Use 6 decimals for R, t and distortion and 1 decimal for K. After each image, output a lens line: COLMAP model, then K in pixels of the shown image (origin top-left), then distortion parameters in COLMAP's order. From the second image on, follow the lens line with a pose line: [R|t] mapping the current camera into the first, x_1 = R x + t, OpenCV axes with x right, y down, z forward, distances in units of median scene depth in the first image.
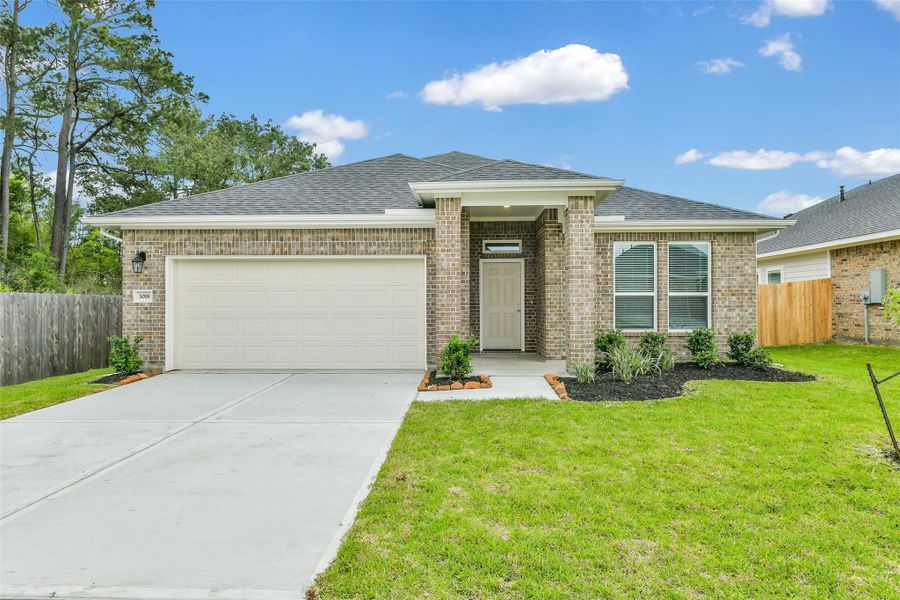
lens RADIAL K [[530.4, 0, 462.6], [0, 530.4, 302.1], [0, 0, 1]] dist [-0.003051, -0.000852]
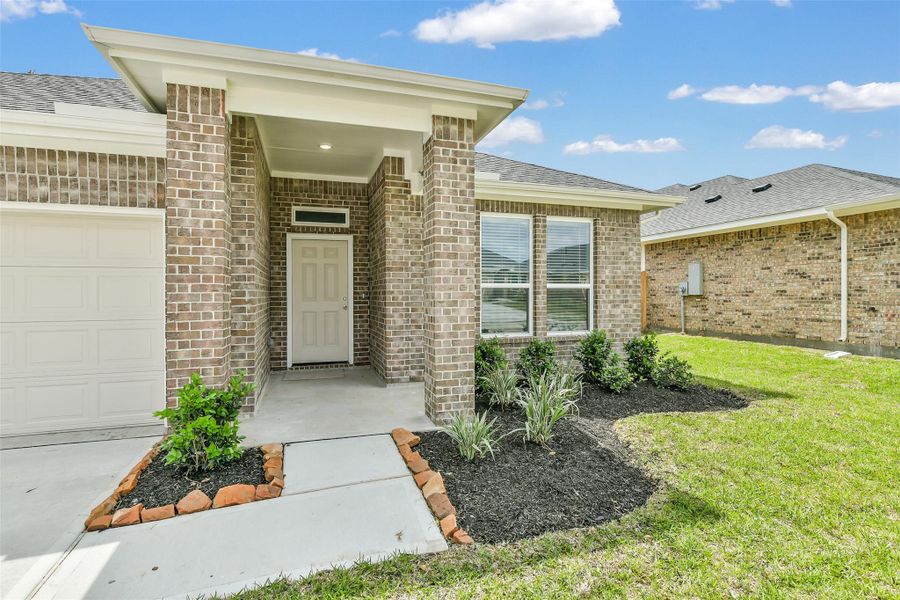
lens RADIAL K [[444.7, 0, 449.7], [0, 444.7, 294.3], [0, 0, 1]] dist [-0.004013, -0.000593]
pose [[0.944780, -0.001516, 0.327702, 0.053674], [-0.000855, 0.999975, 0.007089, -0.008154], [-0.327705, -0.006978, 0.944754, 0.489992]]
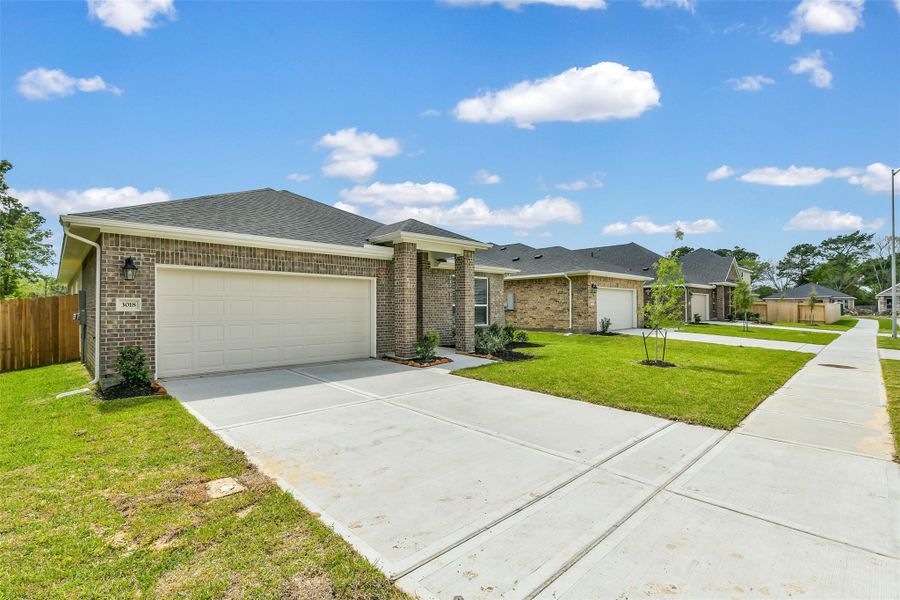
lens RADIAL K [[397.4, 0, 450.0], [0, 397.4, 300.0], [0, 0, 1]] dist [-0.001030, -0.000084]
pose [[0.720071, 0.015611, 0.693725, -0.679747], [-0.002652, 0.999801, -0.019747, -0.006831], [-0.693896, 0.012379, 0.719969, 0.080158]]
